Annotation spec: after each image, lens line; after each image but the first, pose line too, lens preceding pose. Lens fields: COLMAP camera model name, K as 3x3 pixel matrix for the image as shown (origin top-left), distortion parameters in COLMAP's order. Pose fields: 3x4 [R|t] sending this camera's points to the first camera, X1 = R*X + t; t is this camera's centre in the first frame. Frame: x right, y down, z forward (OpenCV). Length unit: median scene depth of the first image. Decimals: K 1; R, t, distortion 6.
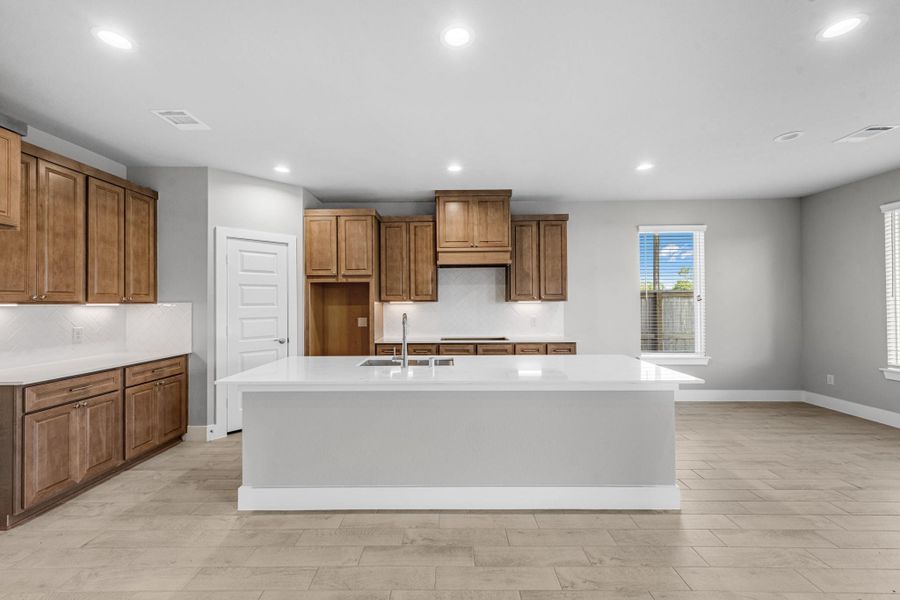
lens RADIAL K [[369.8, 0, 444.8], [0, 369.8, 296.0], [0, 0, 1]] dist [-0.000424, -0.000081]
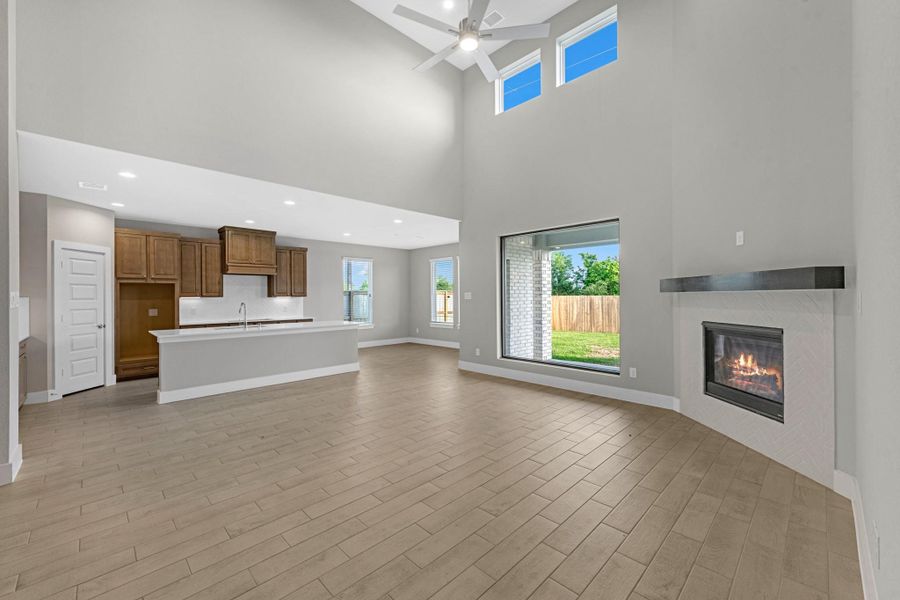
lens RADIAL K [[369.8, 0, 444.8], [0, 369.8, 296.0], [0, 0, 1]] dist [-0.000424, -0.000081]
pose [[0.715282, 0.001156, 0.698835, -0.456181], [-0.009790, 0.999917, 0.008366, -0.011023], [-0.698768, -0.012825, 0.715234, -0.775224]]
